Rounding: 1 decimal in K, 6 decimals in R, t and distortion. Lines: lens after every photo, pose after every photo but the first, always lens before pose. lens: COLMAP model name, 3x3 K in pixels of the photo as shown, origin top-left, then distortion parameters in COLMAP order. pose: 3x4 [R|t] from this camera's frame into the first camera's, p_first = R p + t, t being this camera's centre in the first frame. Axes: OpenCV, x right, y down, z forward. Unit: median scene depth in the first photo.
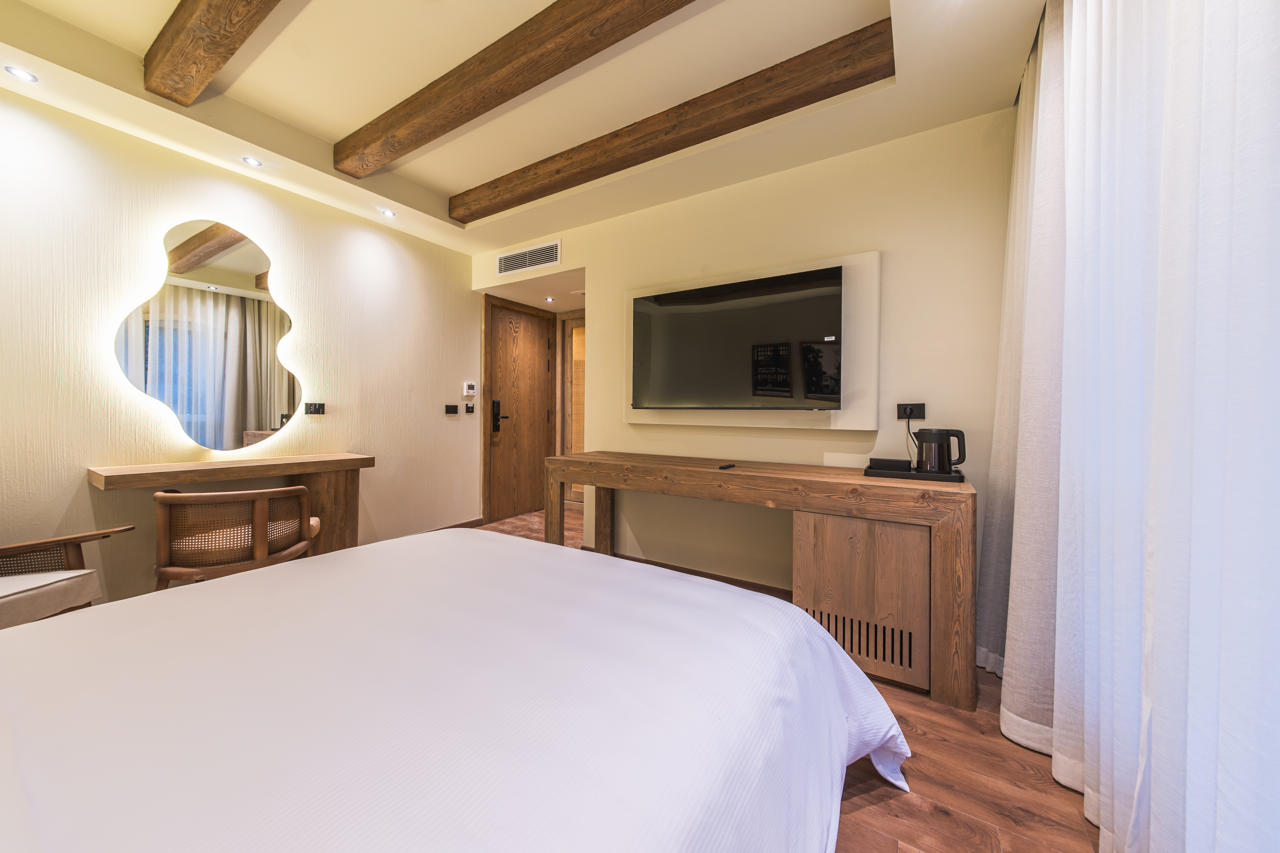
lens RADIAL K [[396.8, 0, 668.1], [0, 396.8, 419.9], [0, 0, 1]] dist [0.001395, 0.000056]
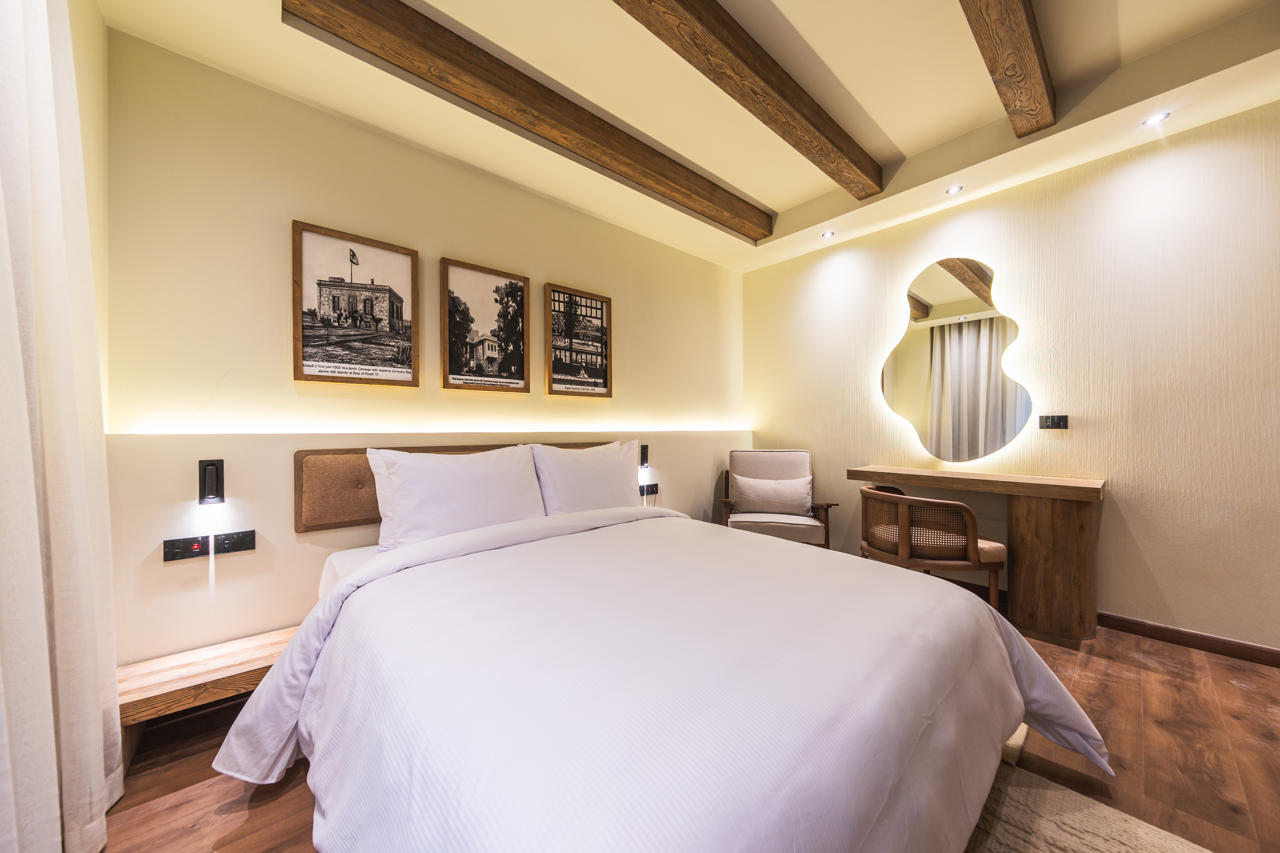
lens RADIAL K [[466.7, 0, 602.1], [0, 466.7, 429.5], [0, 0, 1]] dist [0.002116, -0.000258]
pose [[-0.354204, -0.016047, -0.935031, 0.371512], [-0.017939, 0.999785, -0.010363, 0.014589], [0.934996, 0.013103, -0.354416, 0.488756]]
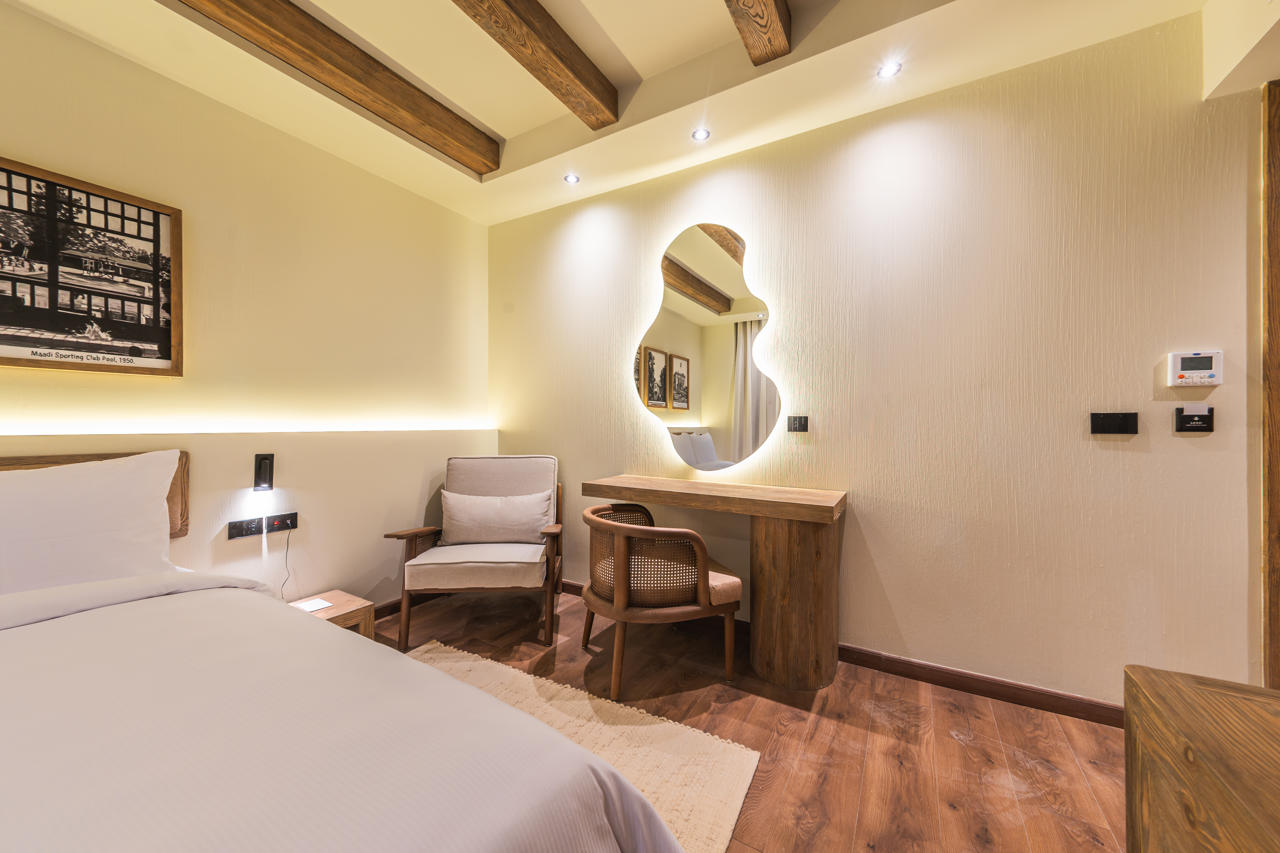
lens RADIAL K [[466.7, 0, 615.7], [0, 466.7, 419.1], [0, 0, 1]] dist [0.002116, -0.000258]
pose [[-0.073757, -0.023455, -0.997000, -0.039692], [-0.023908, 0.999478, -0.021744, -0.011705], [0.996990, 0.022232, -0.074280, 0.769734]]
